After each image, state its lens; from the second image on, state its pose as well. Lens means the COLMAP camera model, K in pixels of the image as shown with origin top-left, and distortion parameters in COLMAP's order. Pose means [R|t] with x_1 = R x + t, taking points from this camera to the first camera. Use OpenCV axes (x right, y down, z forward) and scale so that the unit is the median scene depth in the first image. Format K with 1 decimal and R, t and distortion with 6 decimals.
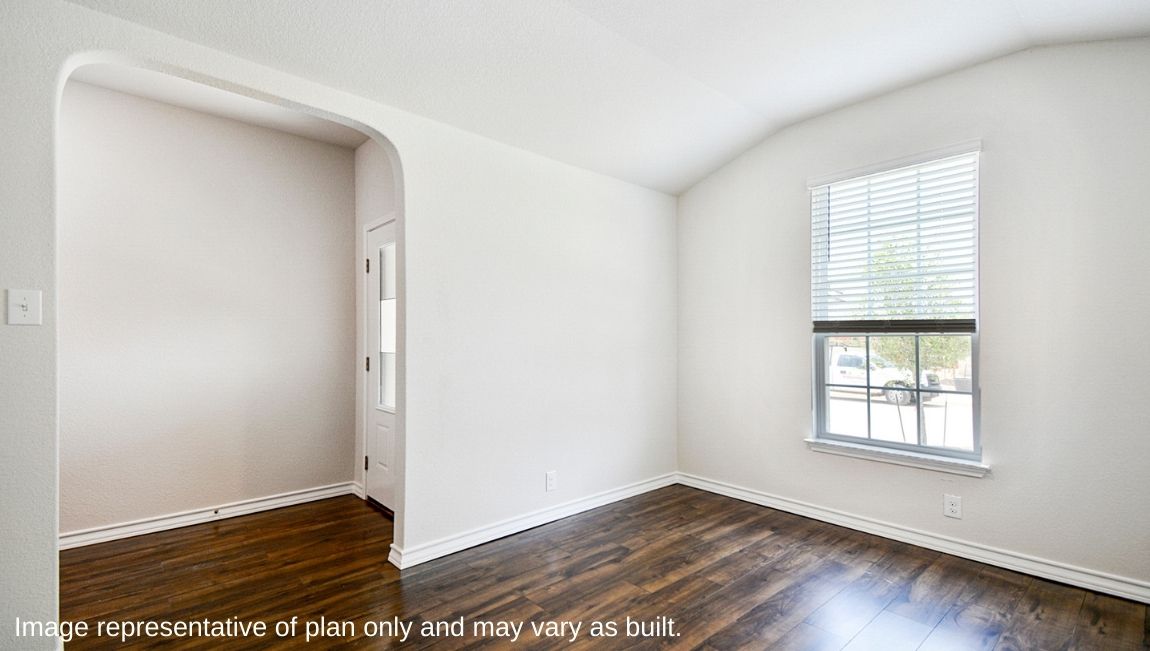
lens RADIAL K [[539.1, 0, 575.0], [0, 539.1, 325.5], [0, 0, 1]] dist [0.019059, -0.000372]
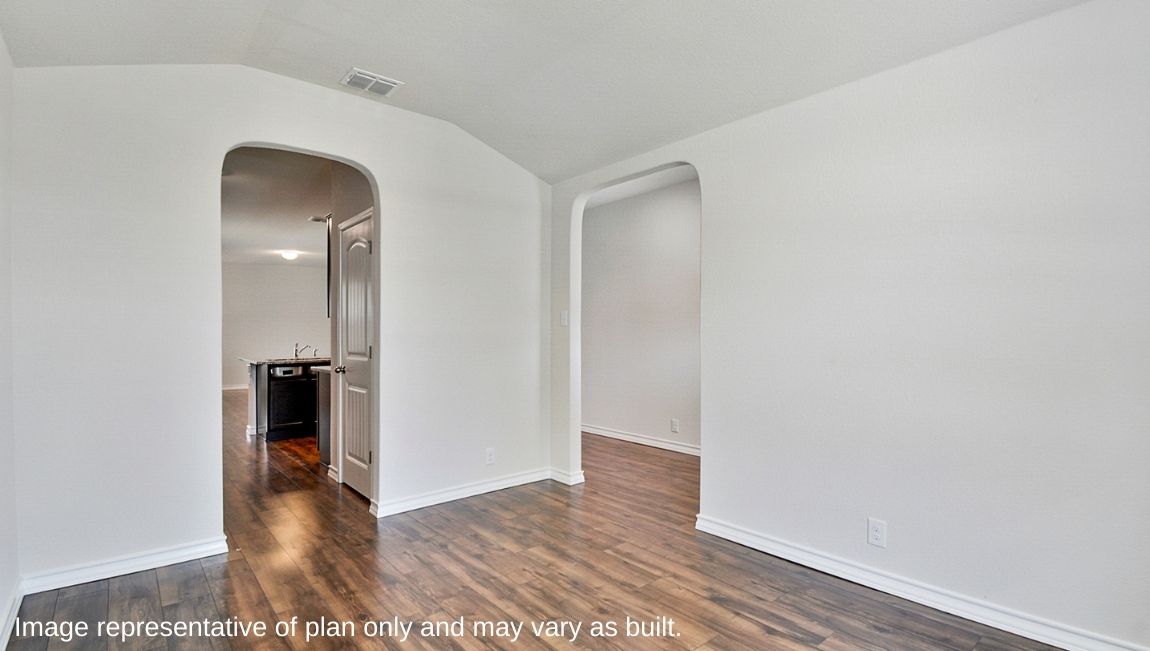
lens RADIAL K [[539.1, 0, 575.0], [0, 539.1, 325.5], [0, 0, 1]] dist [0.019059, -0.000372]
pose [[-0.022726, 0.000772, -0.999741, 0.896139], [0.015460, 0.999880, 0.000421, 0.000682], [0.999622, -0.015447, -0.022735, 0.793170]]
